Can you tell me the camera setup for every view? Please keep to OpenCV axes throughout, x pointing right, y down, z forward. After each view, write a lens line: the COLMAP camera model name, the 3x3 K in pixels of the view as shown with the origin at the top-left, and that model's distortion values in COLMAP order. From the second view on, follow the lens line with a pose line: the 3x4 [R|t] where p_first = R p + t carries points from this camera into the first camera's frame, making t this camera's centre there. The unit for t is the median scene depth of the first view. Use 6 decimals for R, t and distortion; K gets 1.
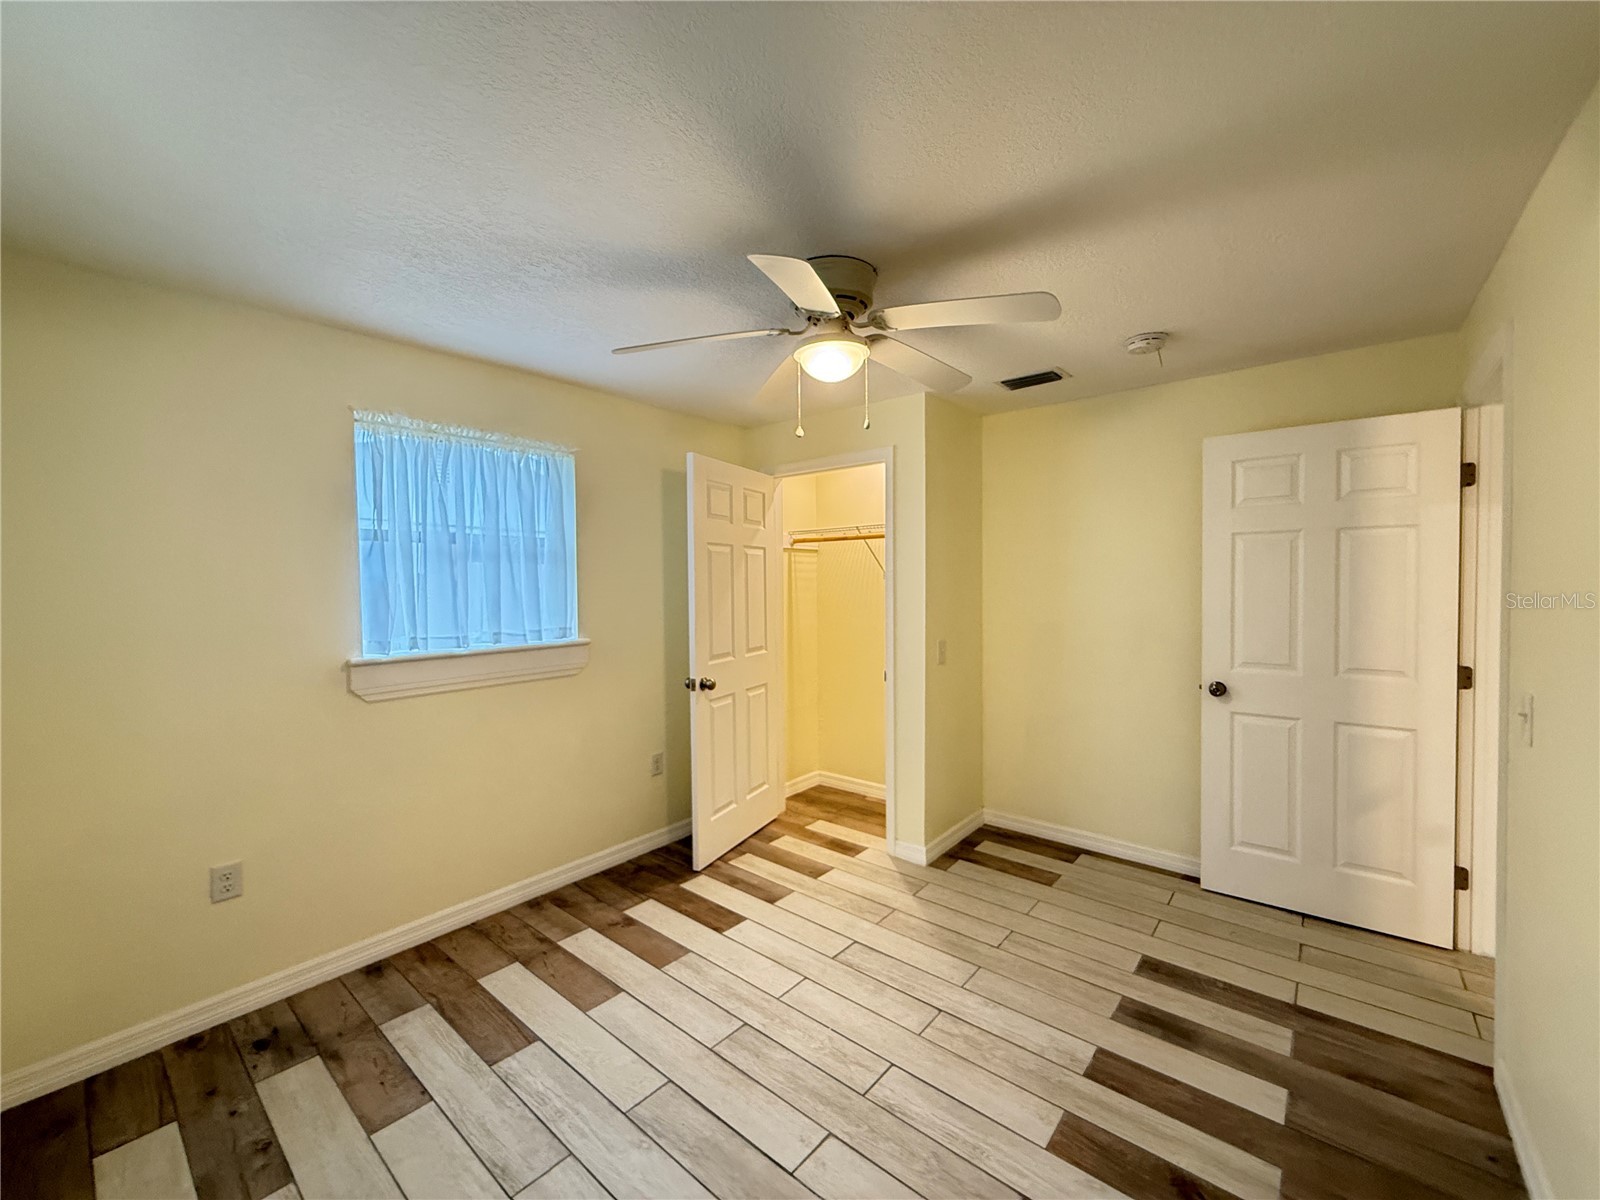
lens RADIAL K [[636.5, 0, 796.3], [0, 636.5, 600.6], [0, 0, 1]] dist [0.000953, 0.000012]
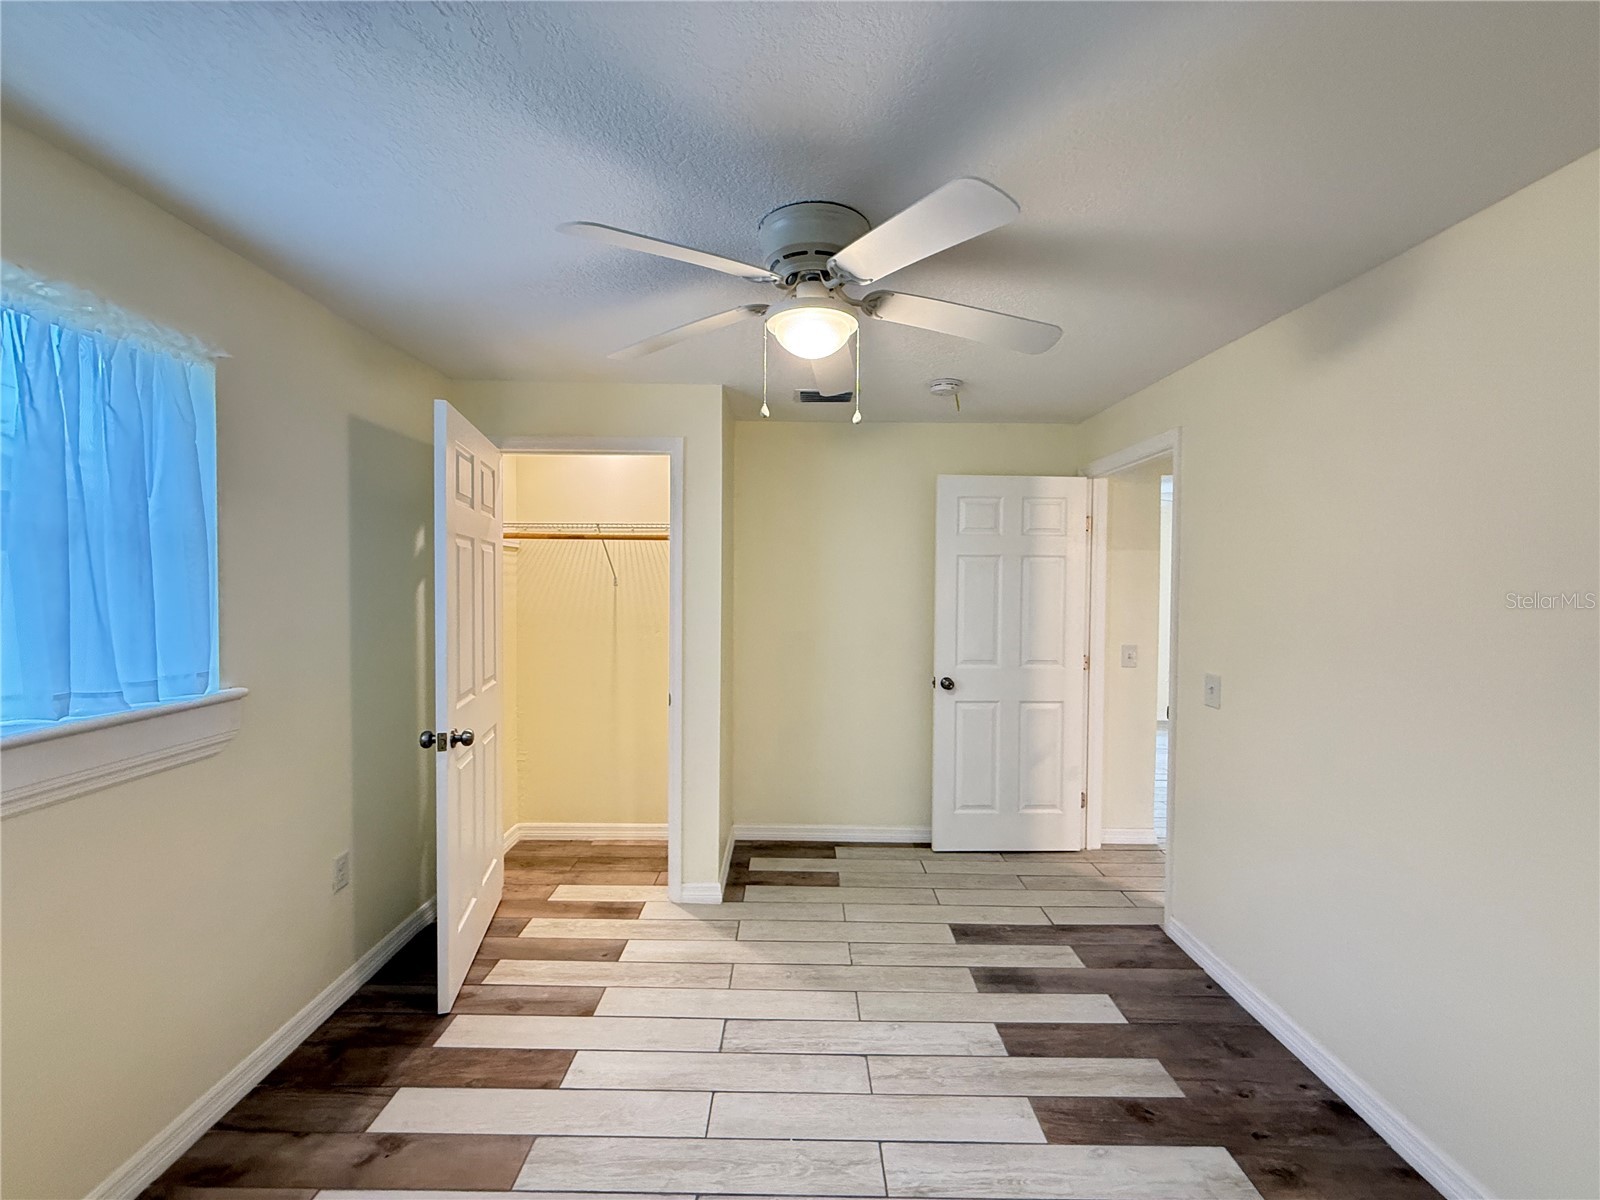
lens RADIAL K [[636.5, 0, 792.8], [0, 636.5, 599.5], [0, 0, 1]] dist [0.000953, 0.000012]
pose [[0.768586, -0.001354, 0.639745, -0.371075], [0.002799, 0.999995, -0.001246, -0.021604], [-0.639740, 0.002748, 0.768587, 0.283517]]
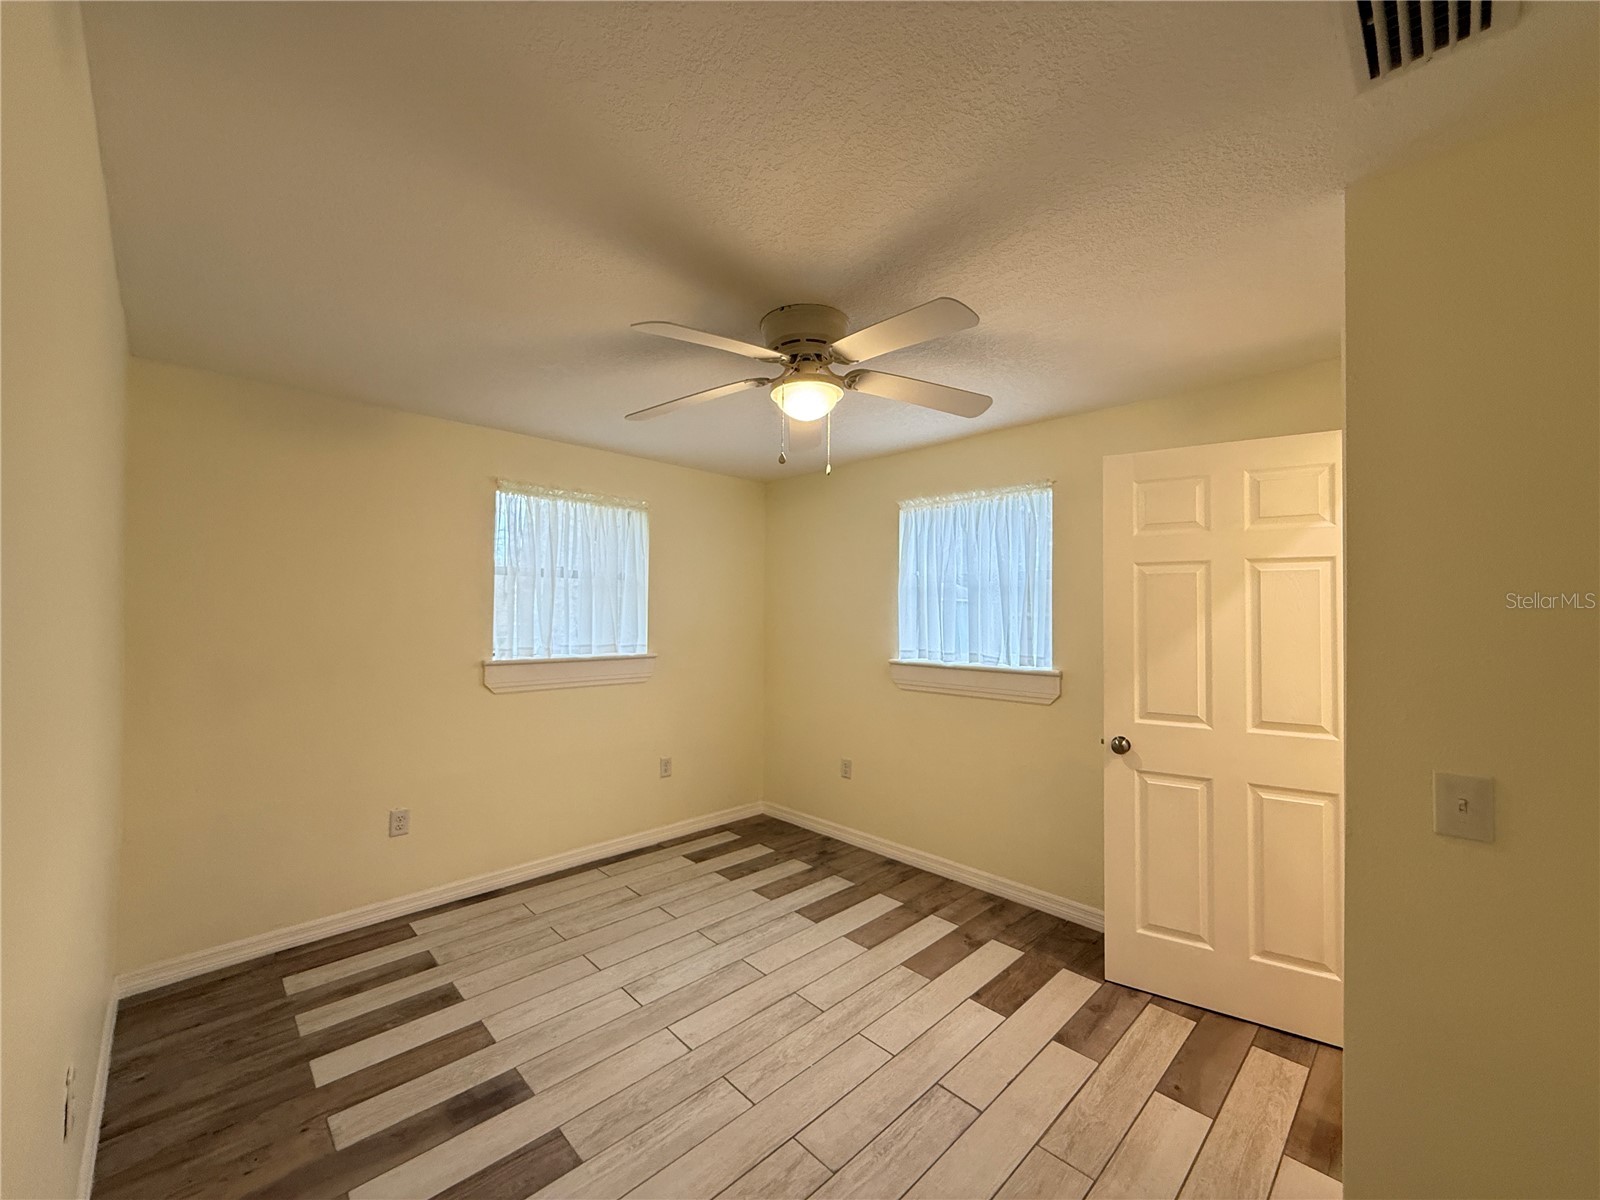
lens RADIAL K [[636.5, 0, 796.9], [0, 636.5, 594.8], [0, 0, 1]] dist [0.000953, 0.000012]
pose [[-0.098022, -0.022083, -0.994939, 0.826423], [-0.035196, 0.999205, -0.018710, -0.029345], [0.994562, 0.033184, -0.098721, 0.823747]]
